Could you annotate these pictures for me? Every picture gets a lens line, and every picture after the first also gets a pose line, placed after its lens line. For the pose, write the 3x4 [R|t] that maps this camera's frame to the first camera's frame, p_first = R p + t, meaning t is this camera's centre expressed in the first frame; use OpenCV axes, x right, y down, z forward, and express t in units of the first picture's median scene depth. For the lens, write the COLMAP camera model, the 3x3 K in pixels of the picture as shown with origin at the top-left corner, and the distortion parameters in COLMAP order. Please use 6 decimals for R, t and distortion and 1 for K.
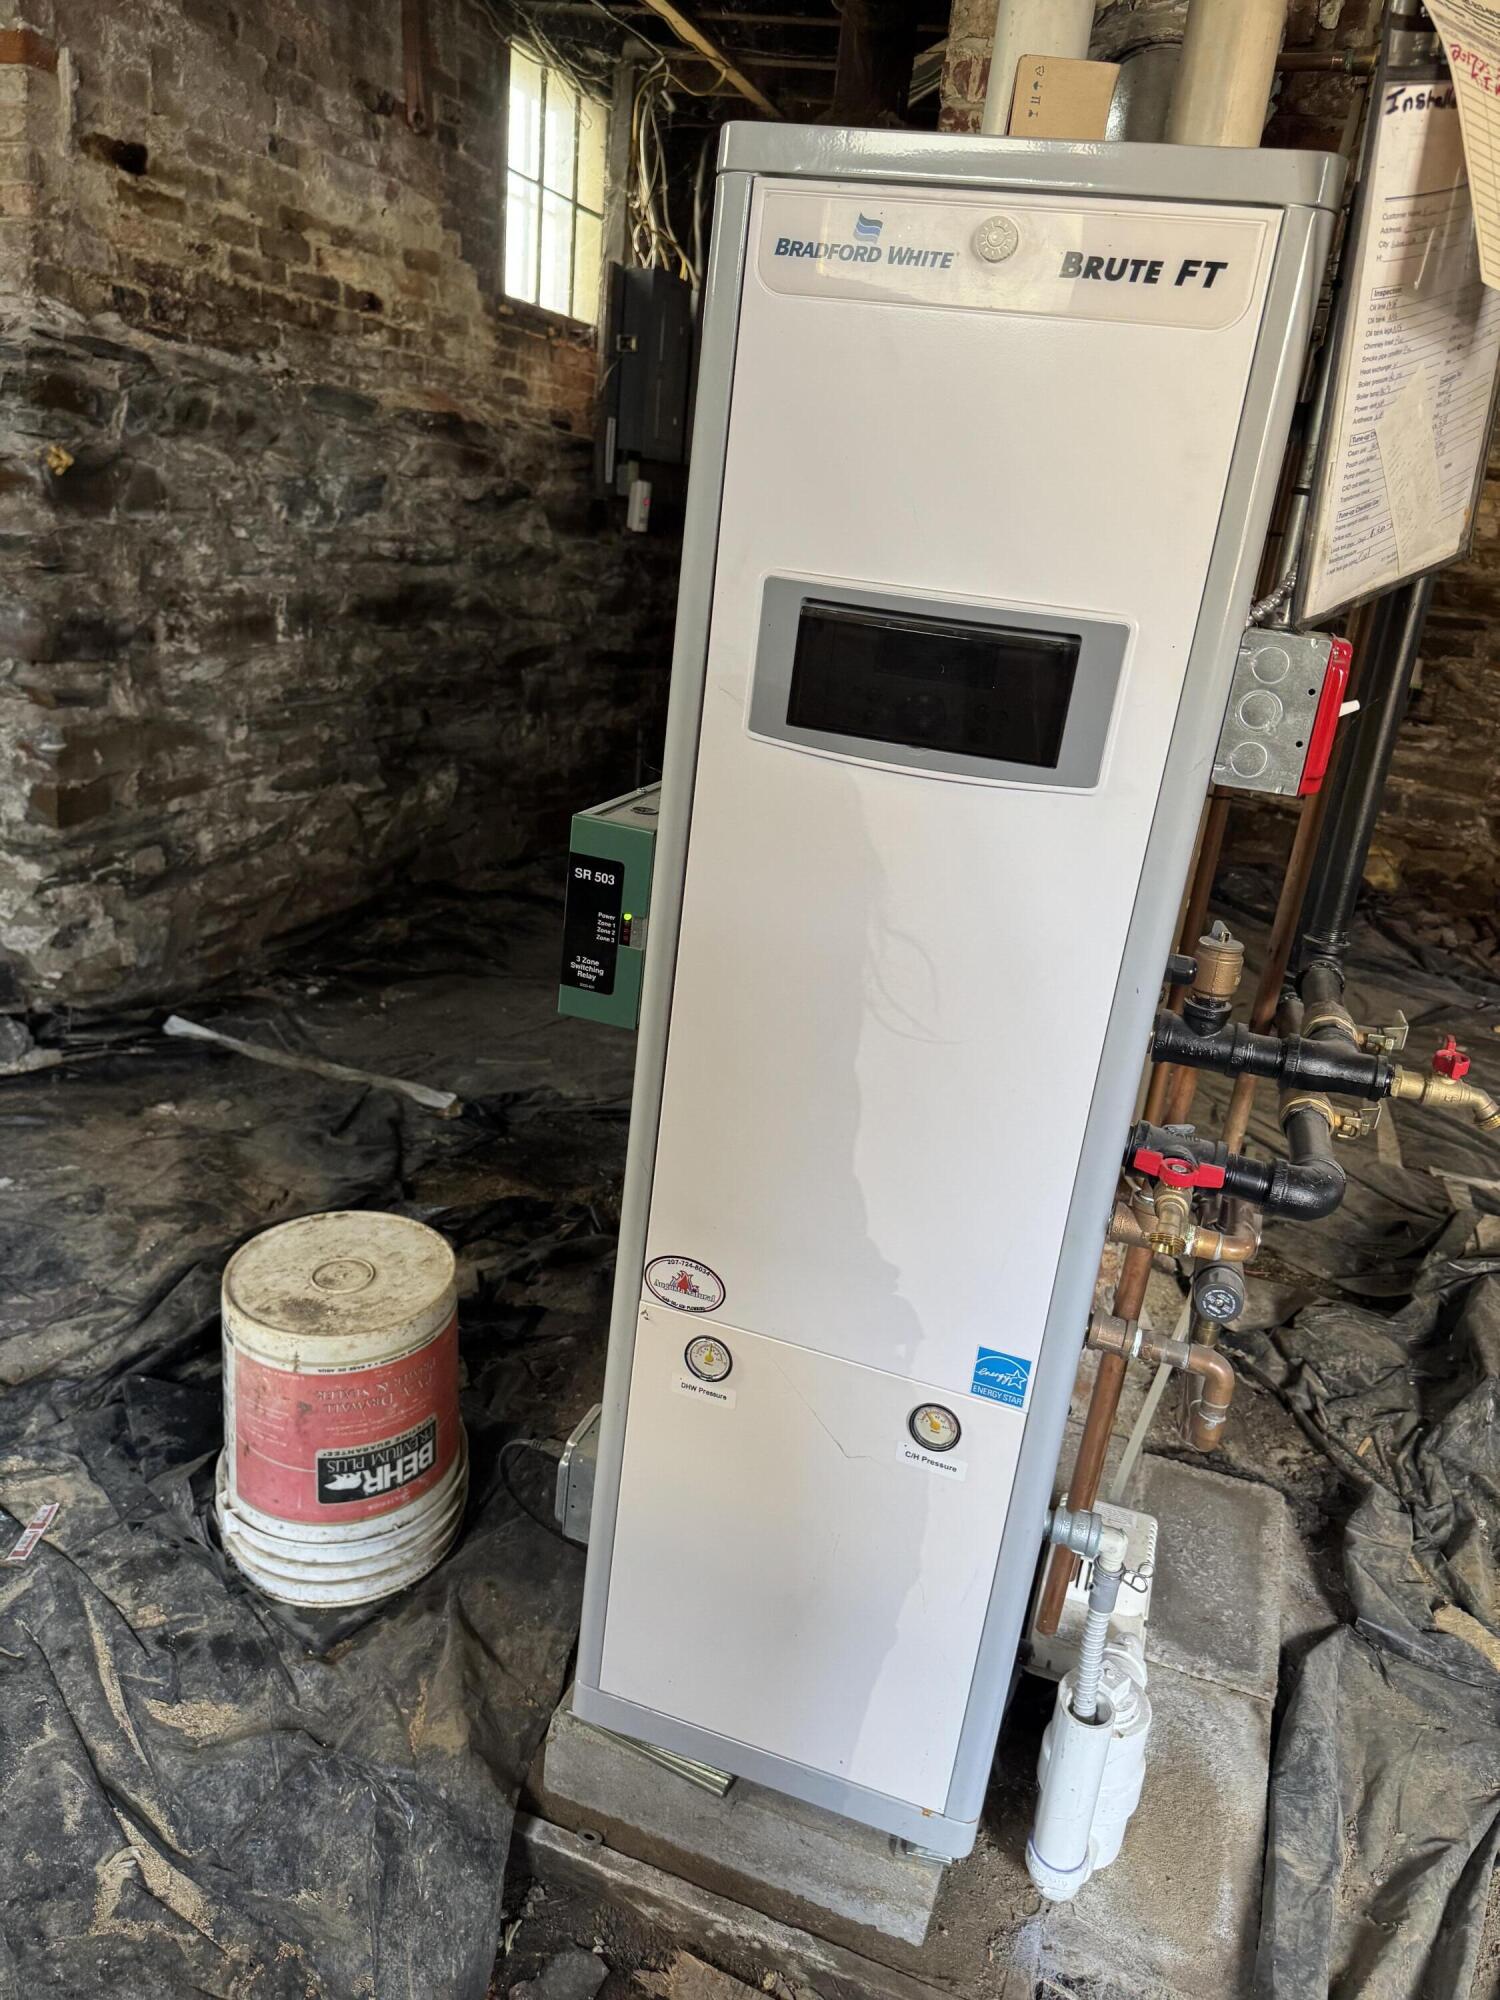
lens RADIAL K [[1407.0, 0, 750.0], [0, 1407.0, 1000.0], [0, 0, 1]] dist [-0.007279, 0.000636]
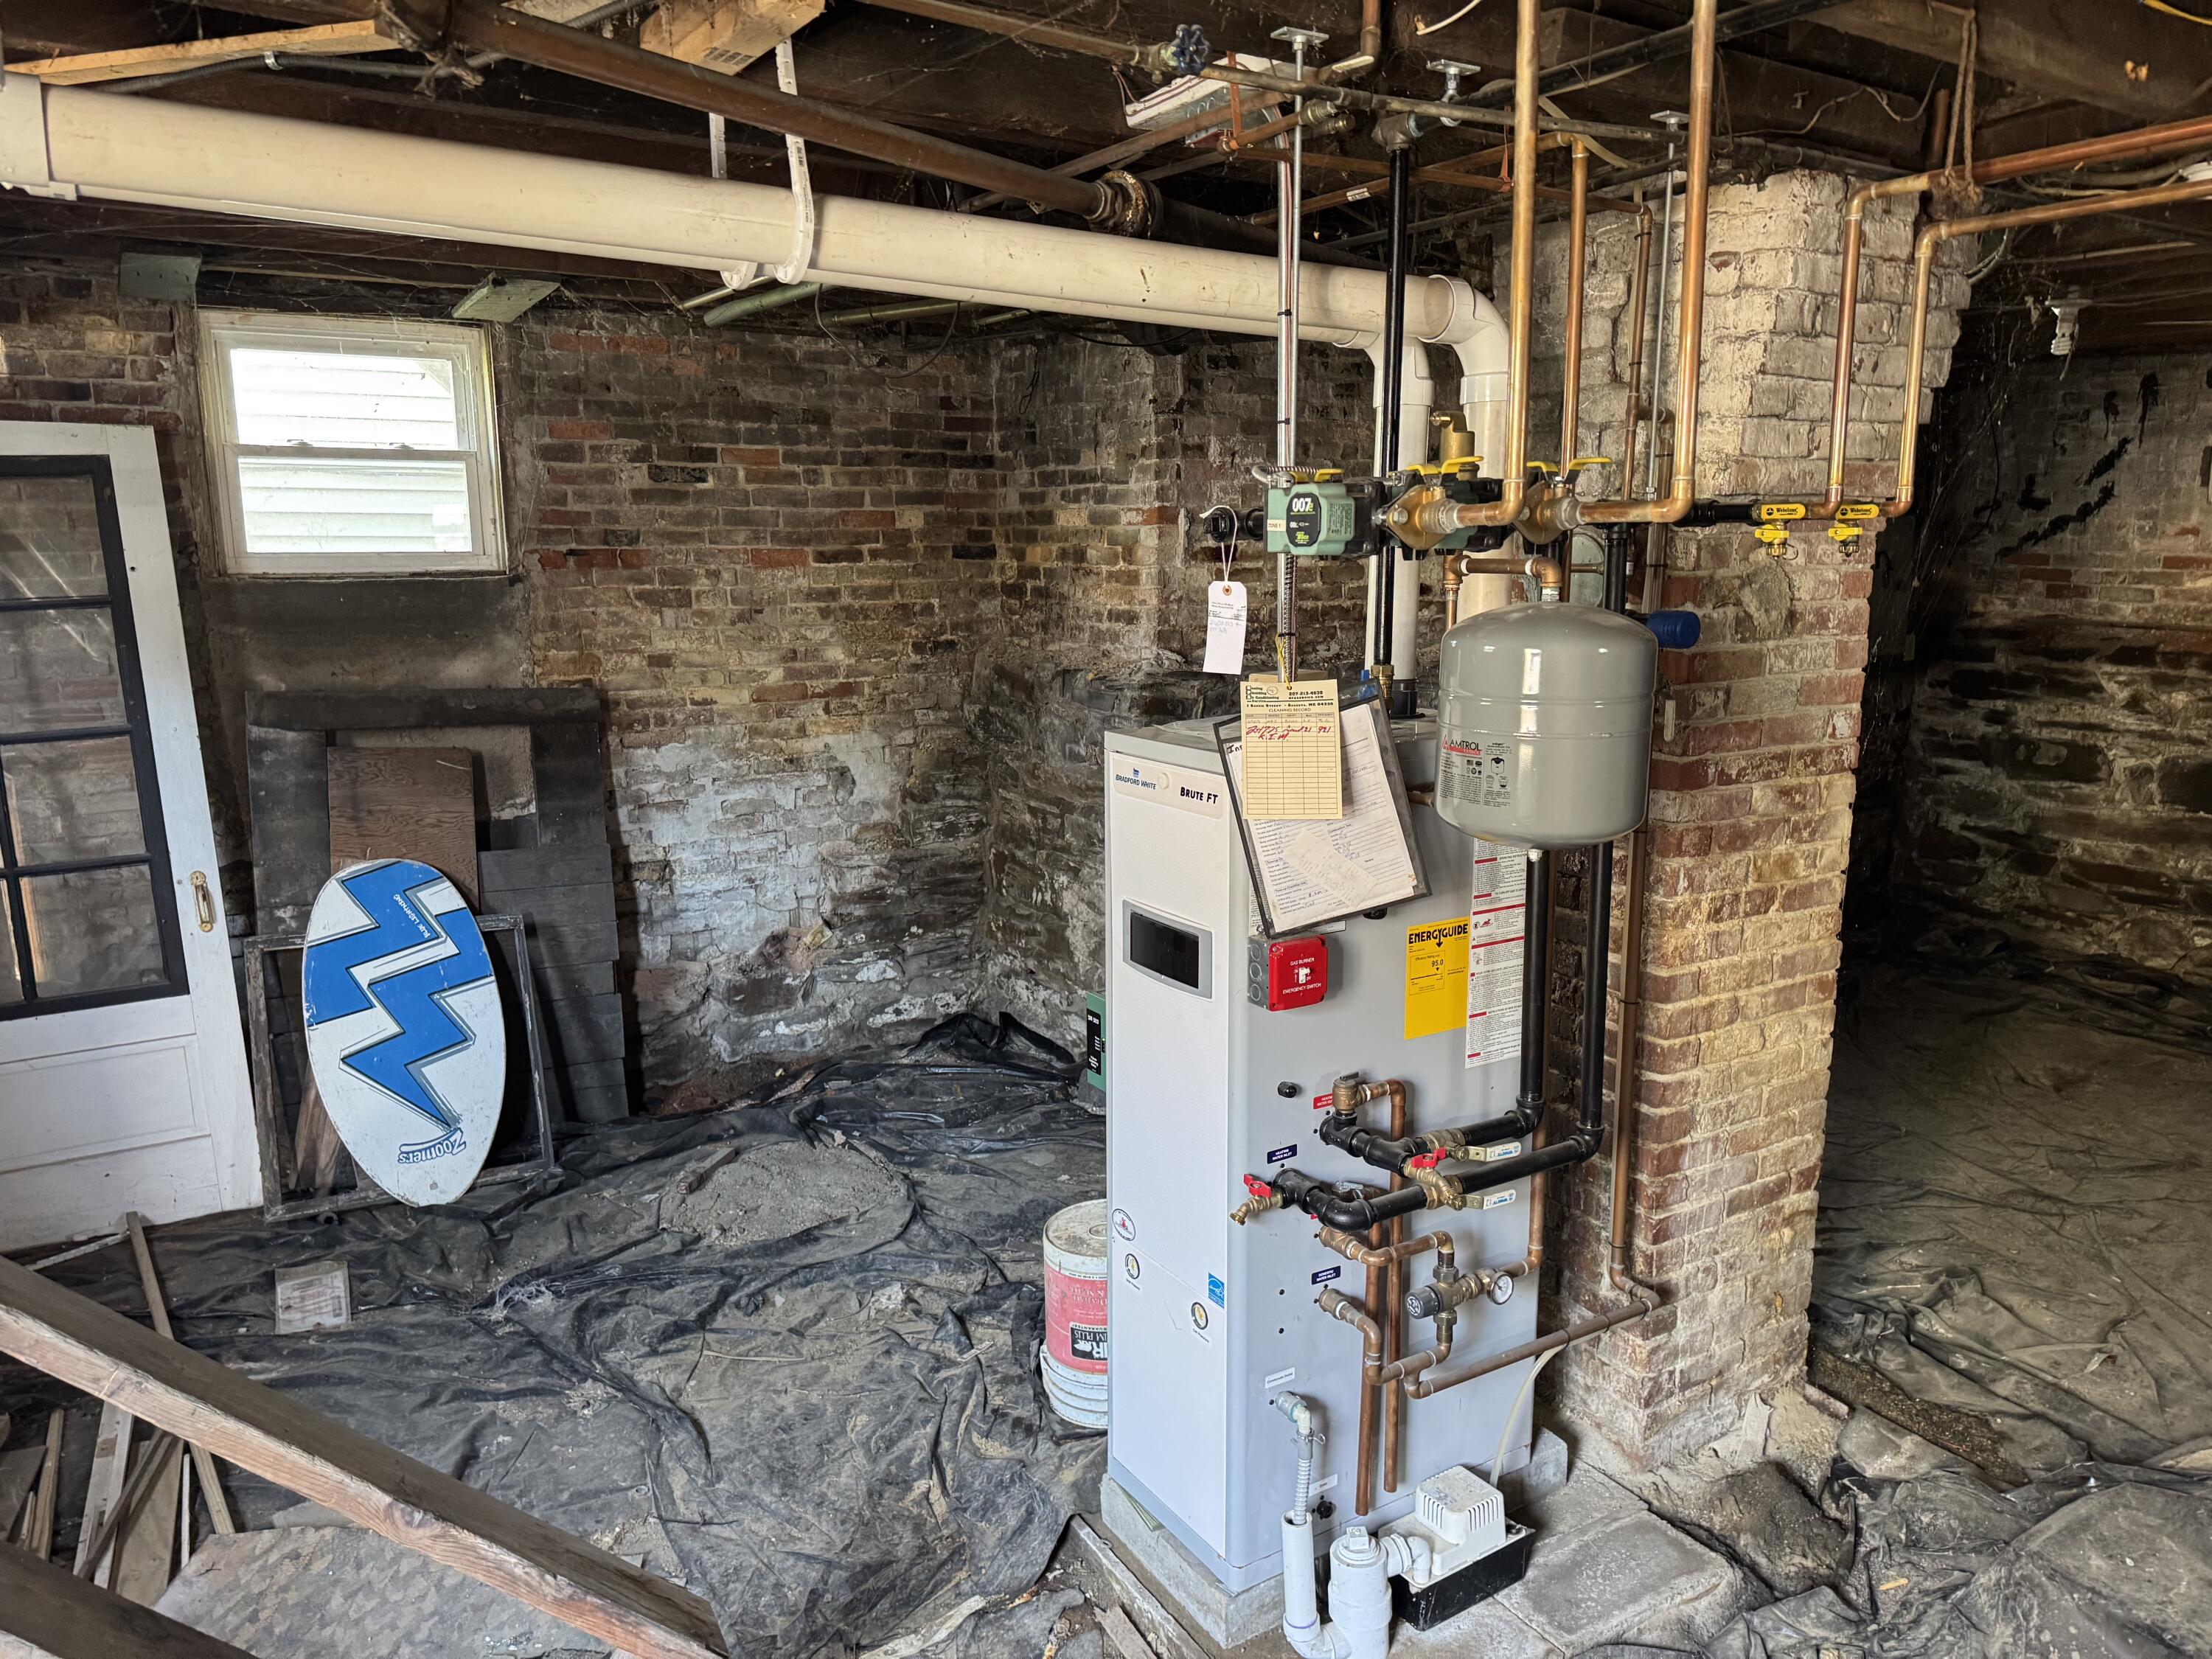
lens RADIAL K [[1538.8, 0, 1106.0], [0, 1538.8, 829.5], [0, 0, 1]] dist [0.198611, -0.409694]
pose [[0.761532, 0.001785, -0.648125, 1.013929], [-0.124917, 0.981651, -0.144070, -0.022998], [0.635976, 0.190676, 0.747782, -0.601811]]
